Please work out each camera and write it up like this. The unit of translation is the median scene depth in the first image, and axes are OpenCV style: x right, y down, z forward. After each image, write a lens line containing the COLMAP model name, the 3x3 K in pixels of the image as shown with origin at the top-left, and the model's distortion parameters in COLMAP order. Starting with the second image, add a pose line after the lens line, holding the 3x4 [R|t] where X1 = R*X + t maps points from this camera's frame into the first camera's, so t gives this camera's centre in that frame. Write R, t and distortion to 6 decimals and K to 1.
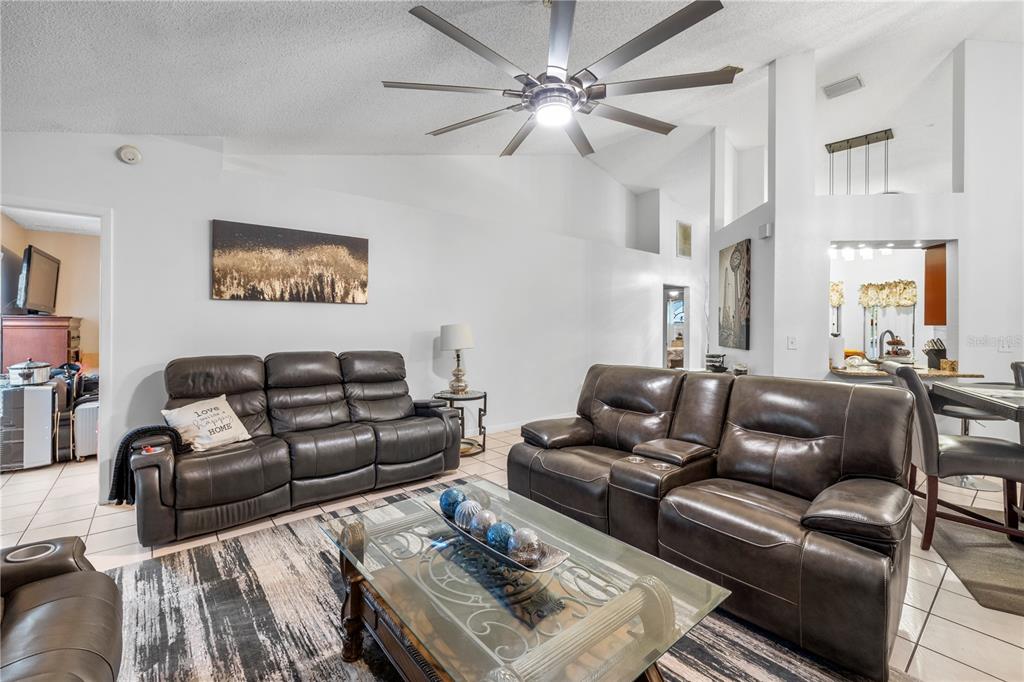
lens RADIAL K [[439.5, 0, 508.9], [0, 439.5, 331.0], [0, 0, 1]] dist [-0.000290, -0.000105]
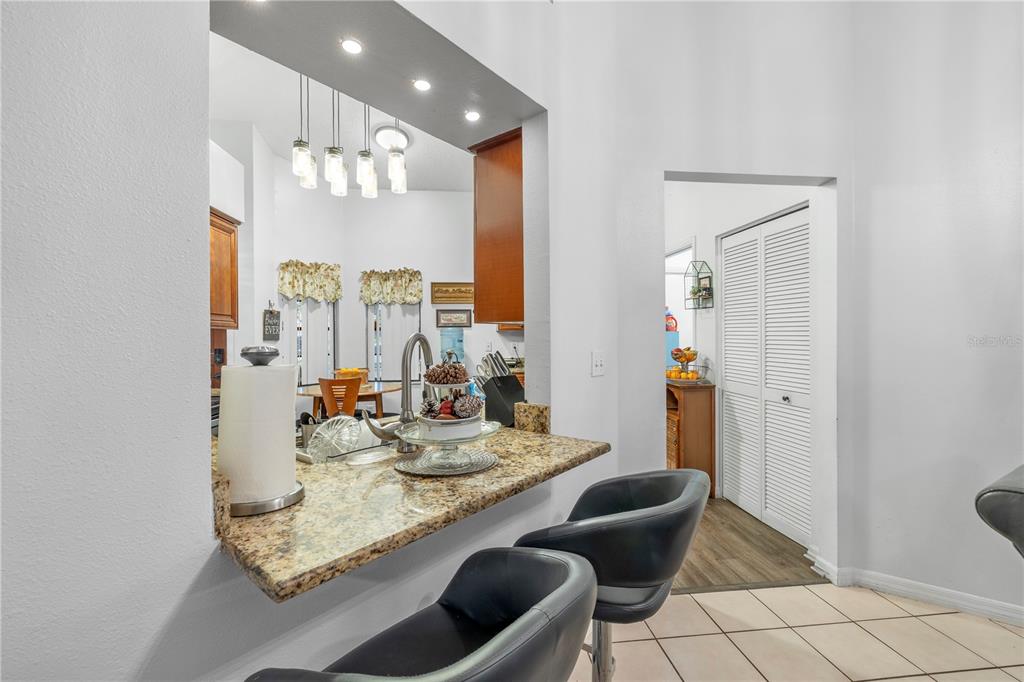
lens RADIAL K [[425.0, 0, 507.7], [0, 425.0, 332.6], [0, 0, 1]] dist [0.000796, 0.000046]
pose [[0.542858, -0.001142, 0.839824, 0.619772], [0.015793, 0.999836, -0.008848, 0.001112], [-0.839676, 0.018066, 0.542787, 0.759434]]
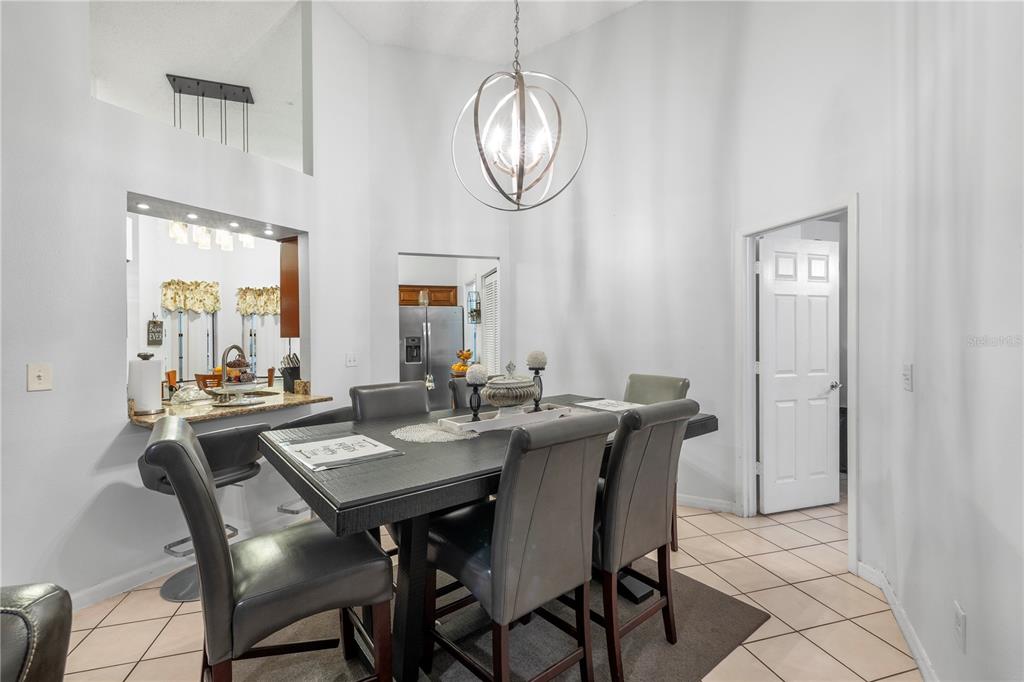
lens RADIAL K [[439.5, 0, 508.9], [0, 439.5, 331.0], [0, 0, 1]] dist [-0.000290, -0.000105]
pose [[0.396442, 0.002042, 0.918058, 0.392073], [0.016061, 0.999829, -0.009159, -0.011063], [-0.917919, 0.018376, 0.396341, 0.315592]]
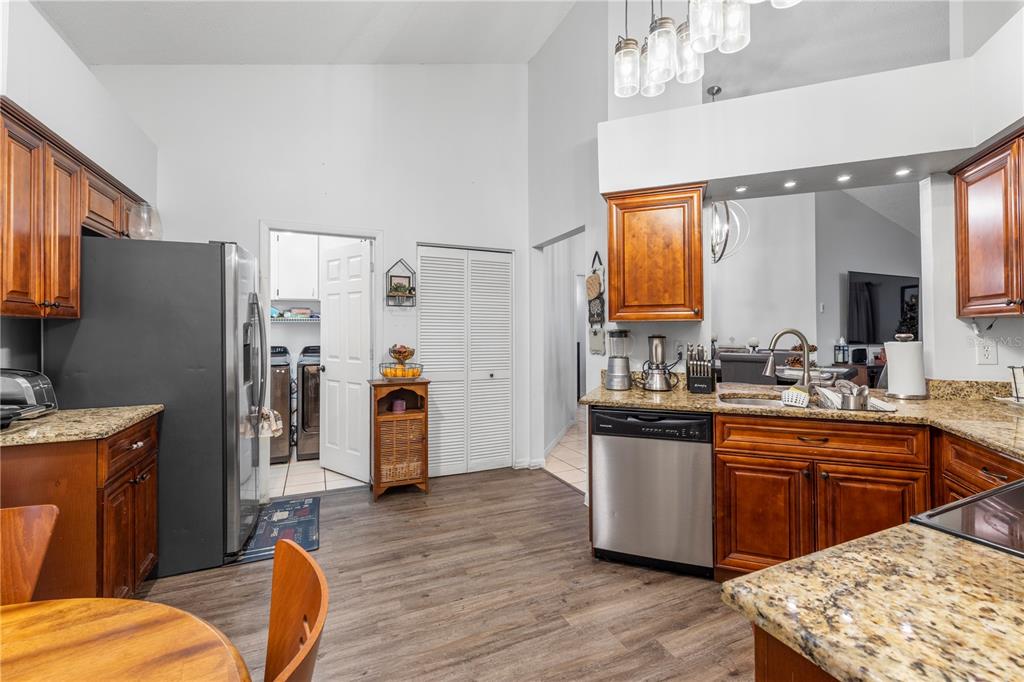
lens RADIAL K [[425.0, 0, 507.7], [0, 425.0, 332.6], [0, 0, 1]] dist [0.000796, 0.000046]
pose [[-0.961932, 0.002079, 0.273283, 1.077453], [0.004613, 0.999952, 0.008631, -0.001420], [-0.273252, 0.009563, -0.961895, 1.628770]]
